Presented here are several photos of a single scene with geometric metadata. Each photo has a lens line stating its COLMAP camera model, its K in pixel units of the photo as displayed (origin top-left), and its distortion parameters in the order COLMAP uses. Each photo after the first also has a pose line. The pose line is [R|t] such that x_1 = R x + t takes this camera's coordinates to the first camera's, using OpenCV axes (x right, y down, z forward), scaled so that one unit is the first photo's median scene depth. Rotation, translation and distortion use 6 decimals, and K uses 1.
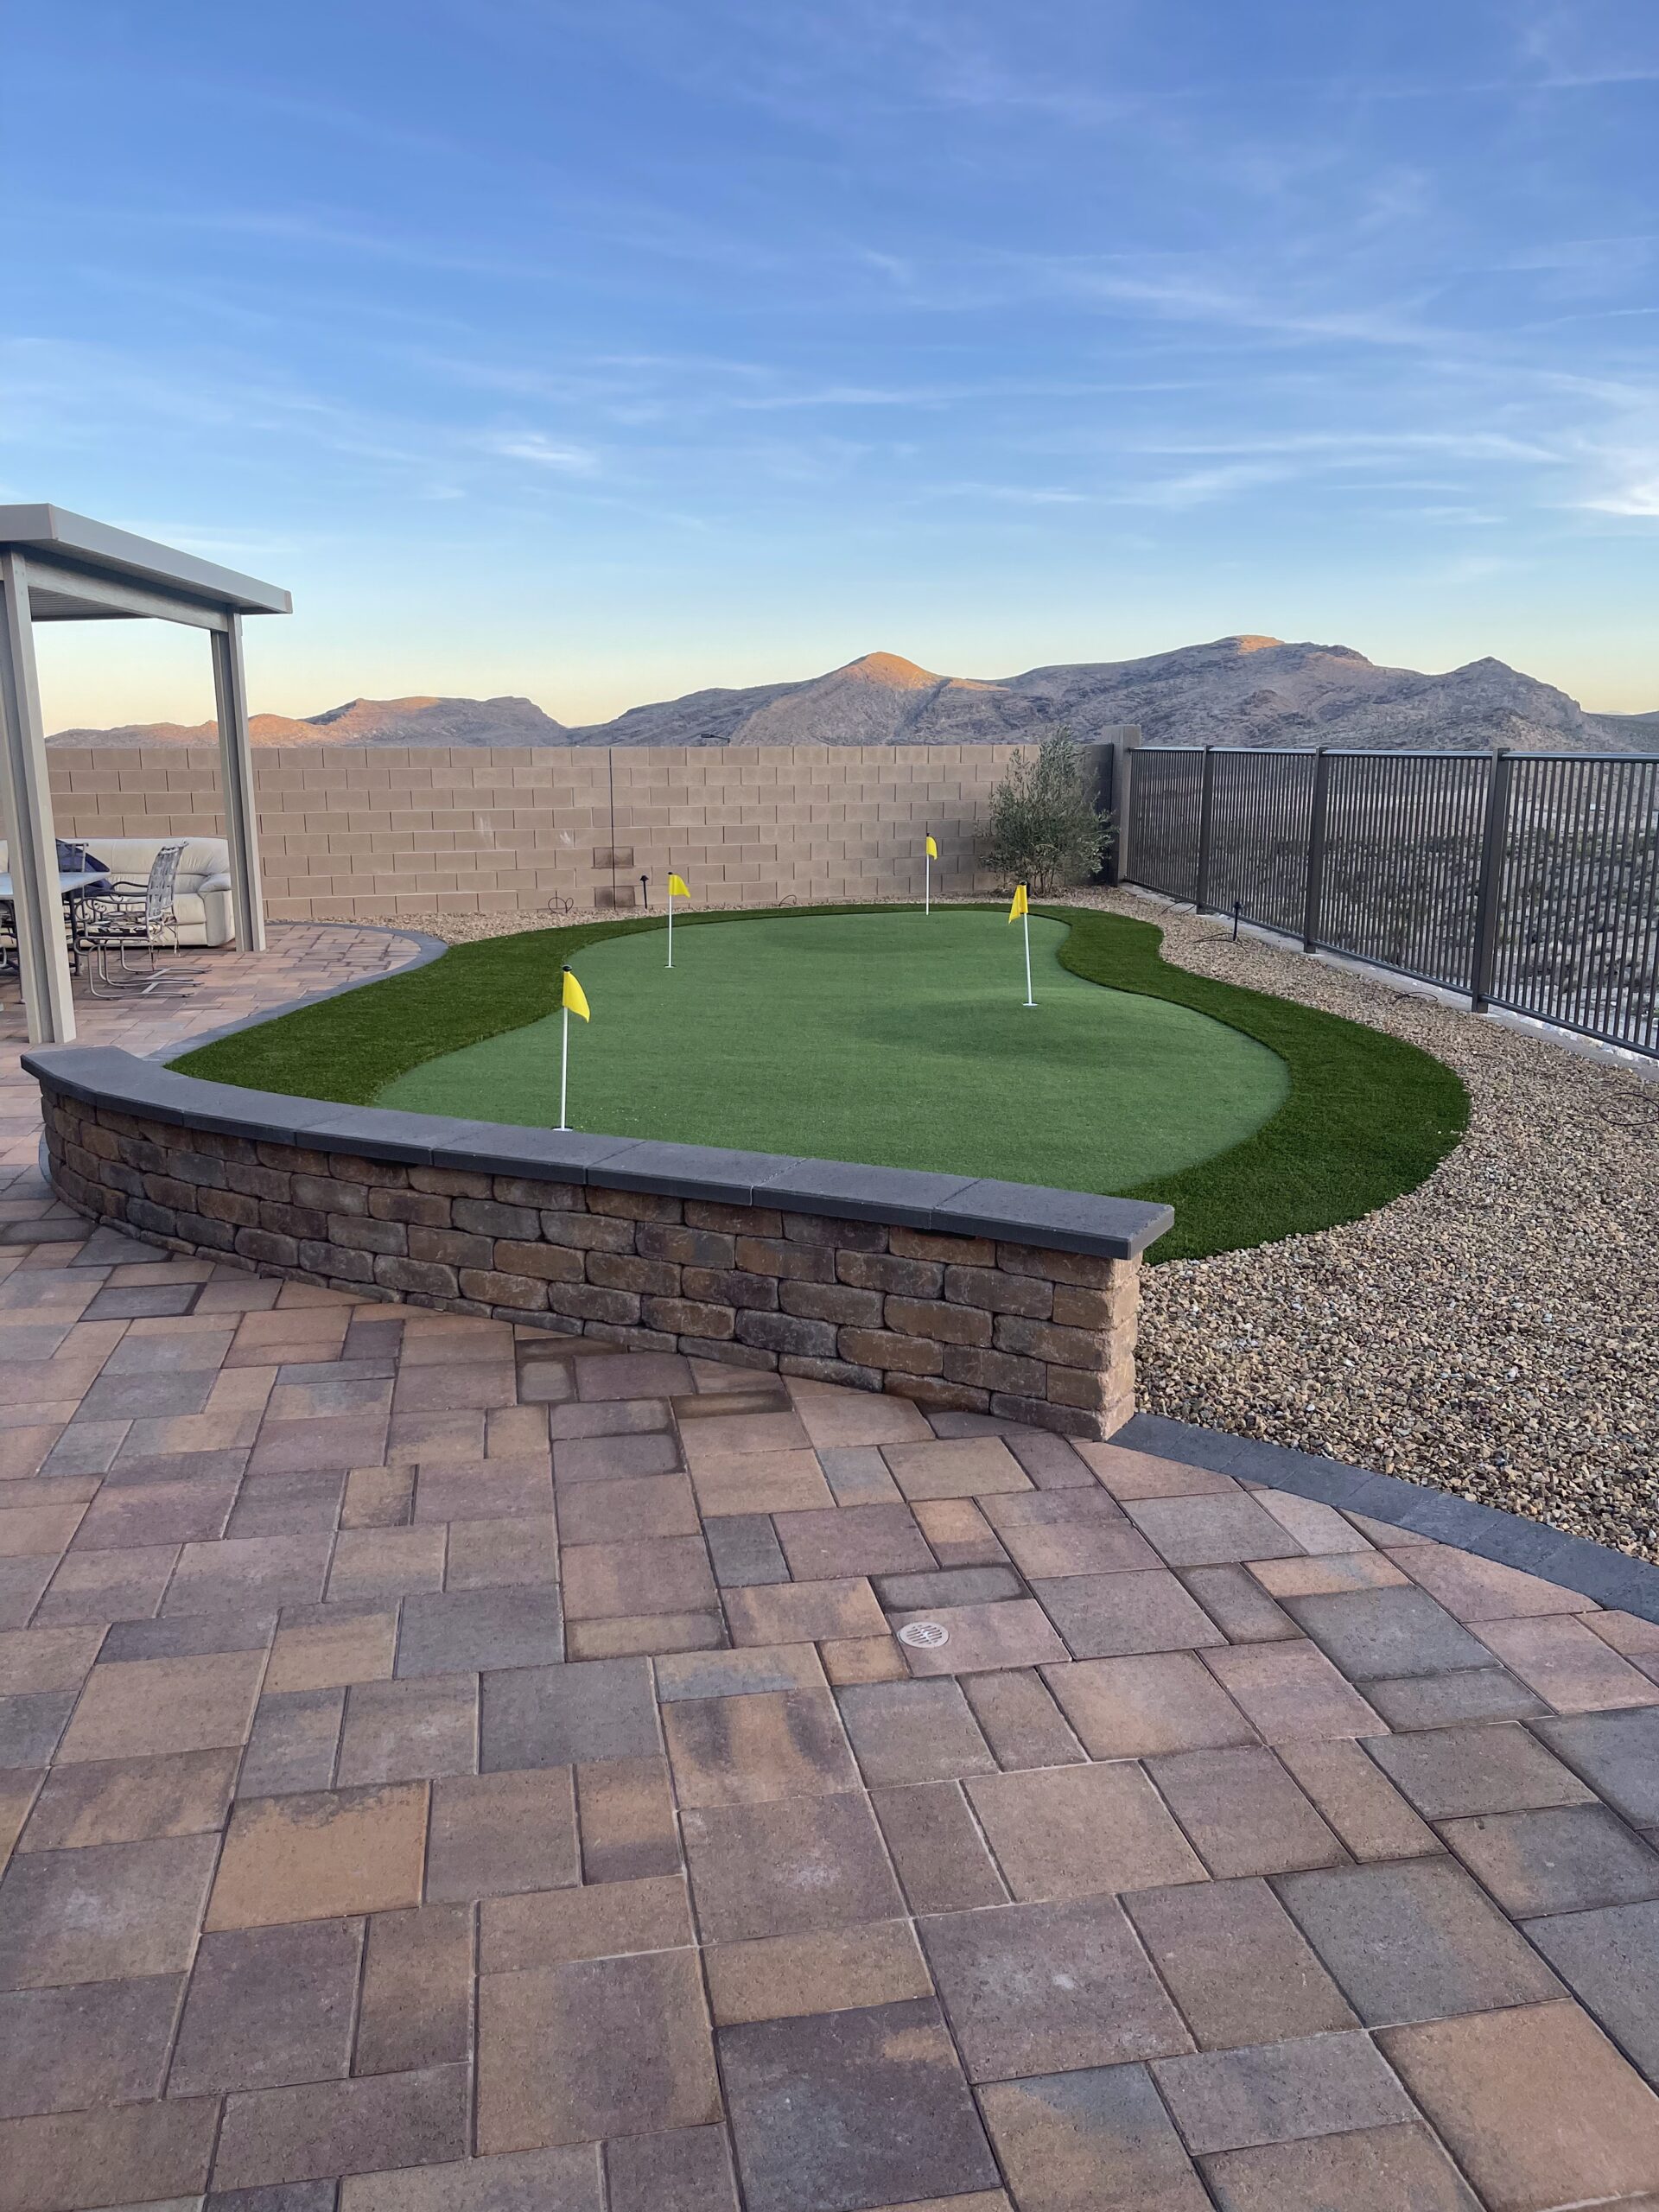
lens RADIAL K [[1720.5, 0, 825.2], [0, 1720.5, 1110.2], [0, 0, 1]] dist [0.077067, -0.092101]
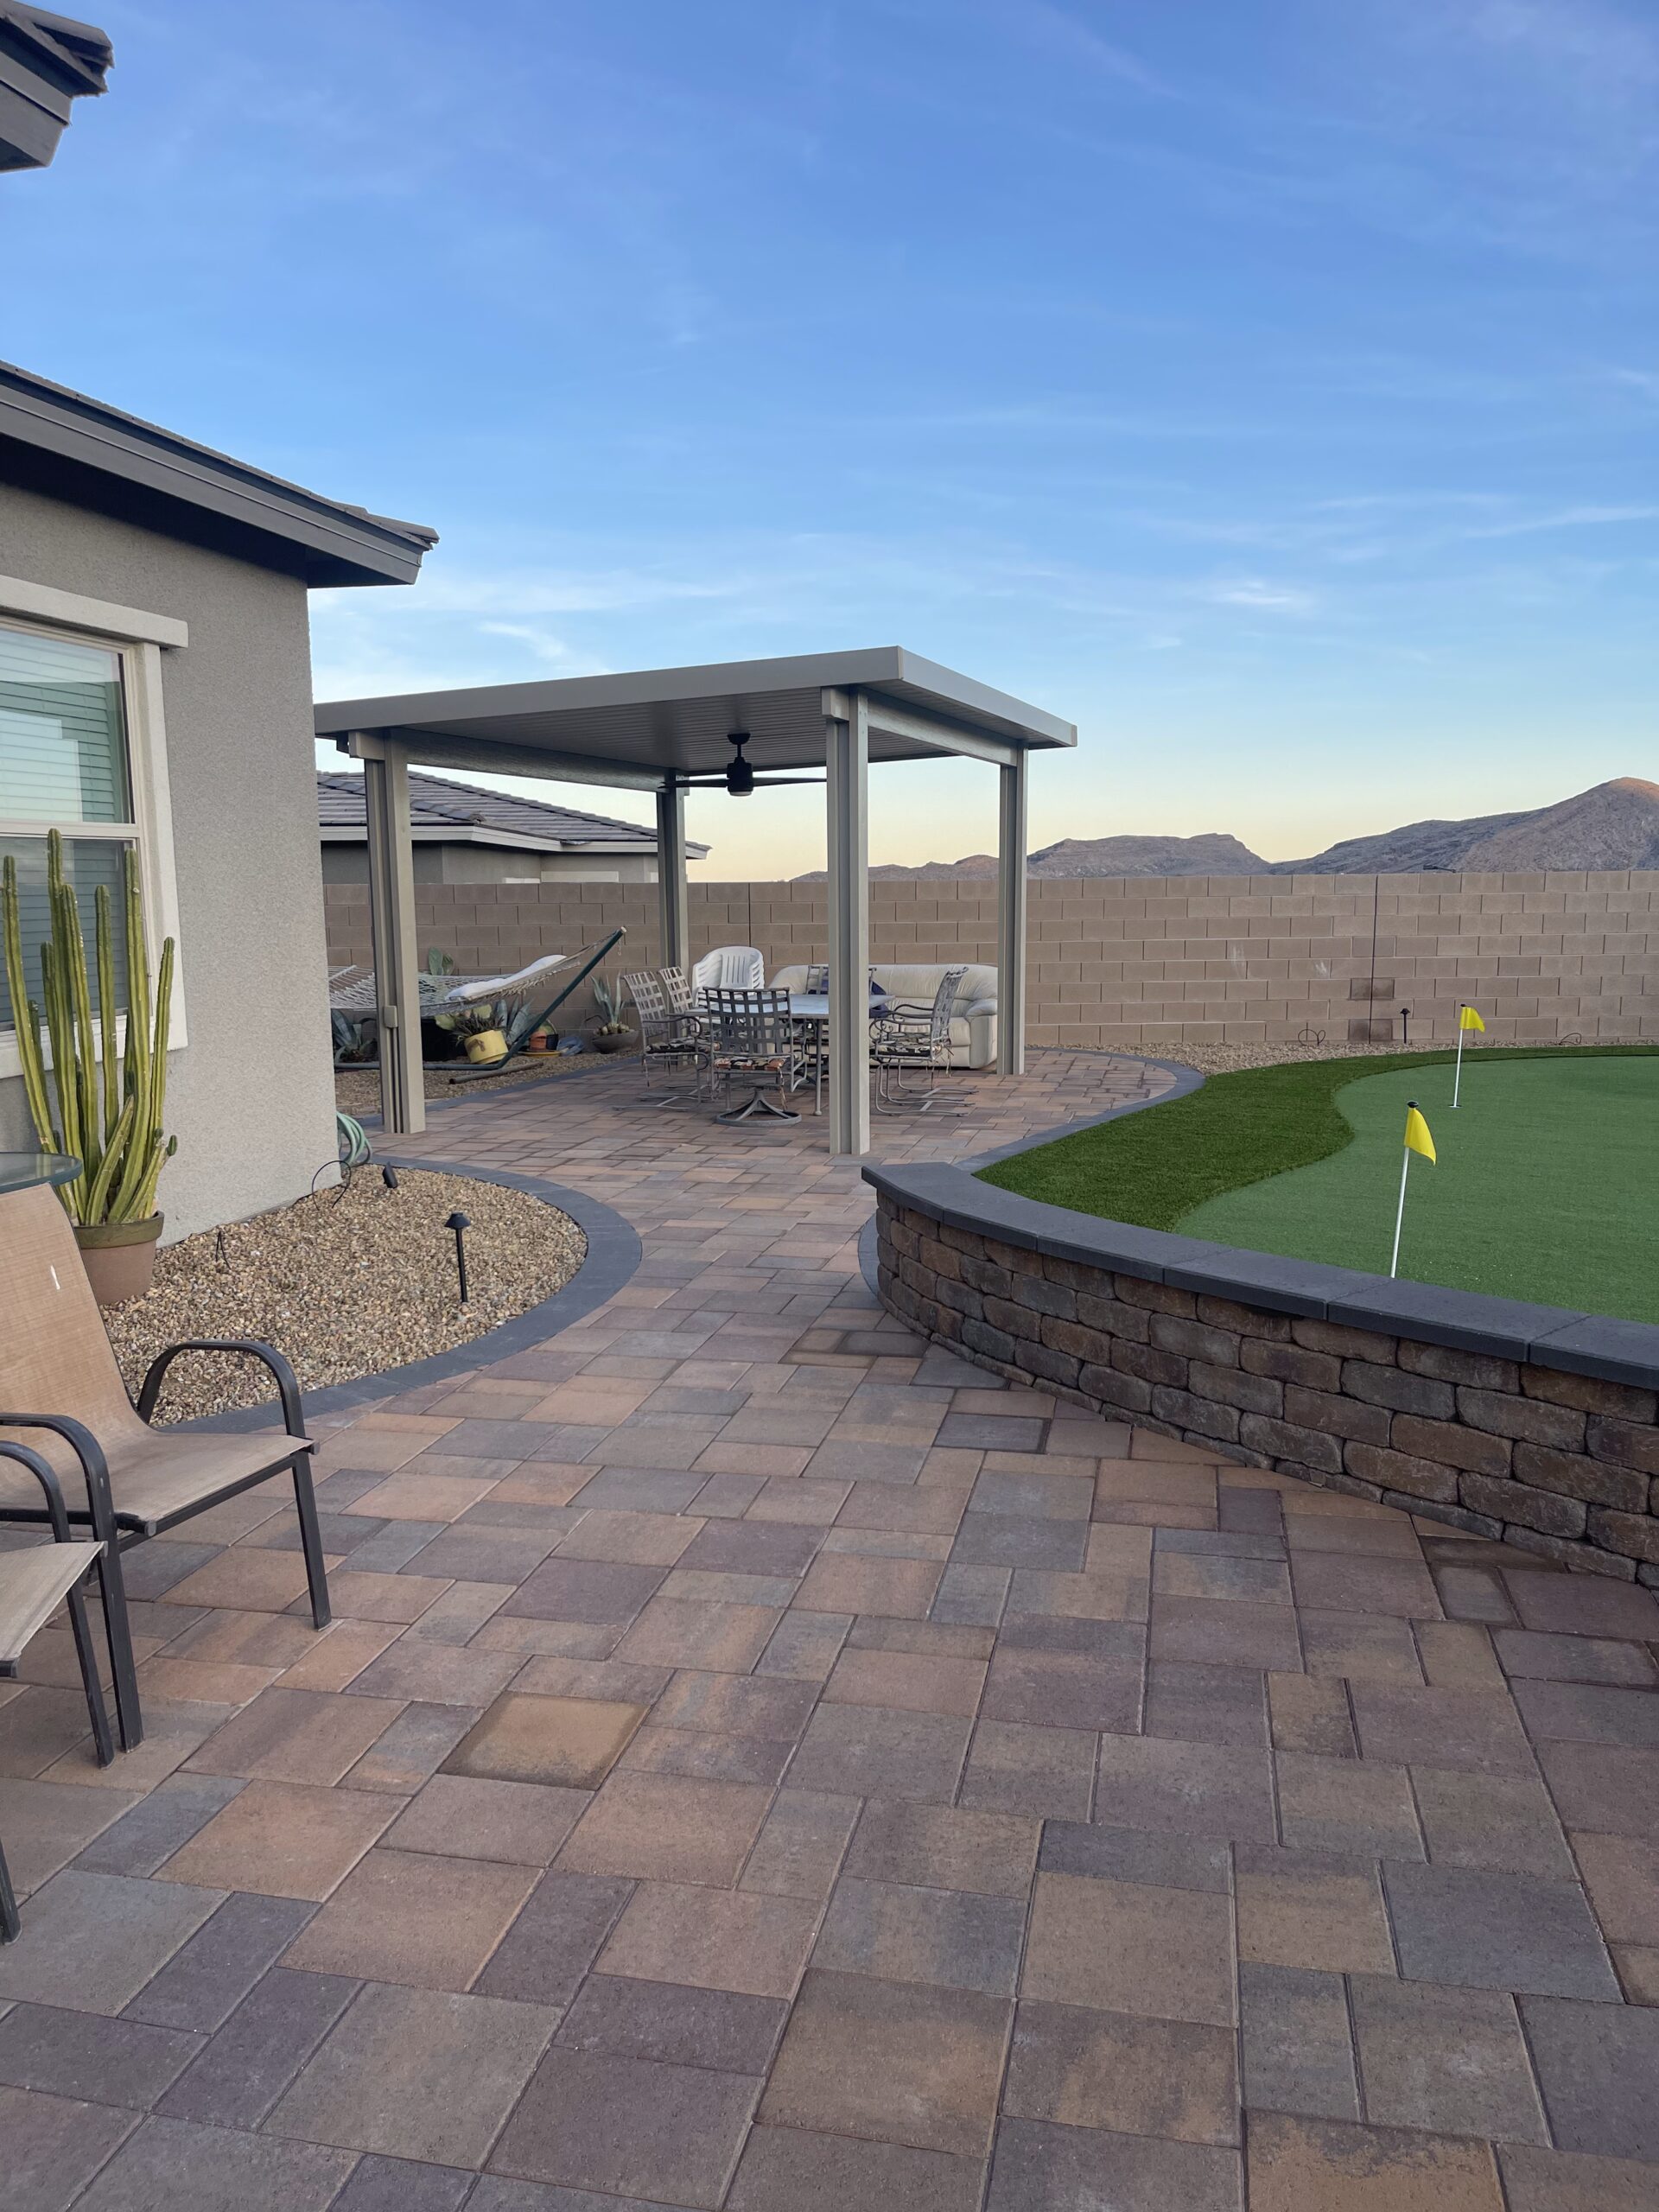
lens RADIAL K [[1720.5, 0, 825.2], [0, 1720.5, 1110.2], [0, 0, 1]] dist [0.077067, -0.092101]
pose [[0.923046, 0.046115, -0.381915, -0.126504], [-0.075000, 0.995311, -0.061087, -0.001612], [0.377307, 0.085030, 0.922176, 0.074302]]
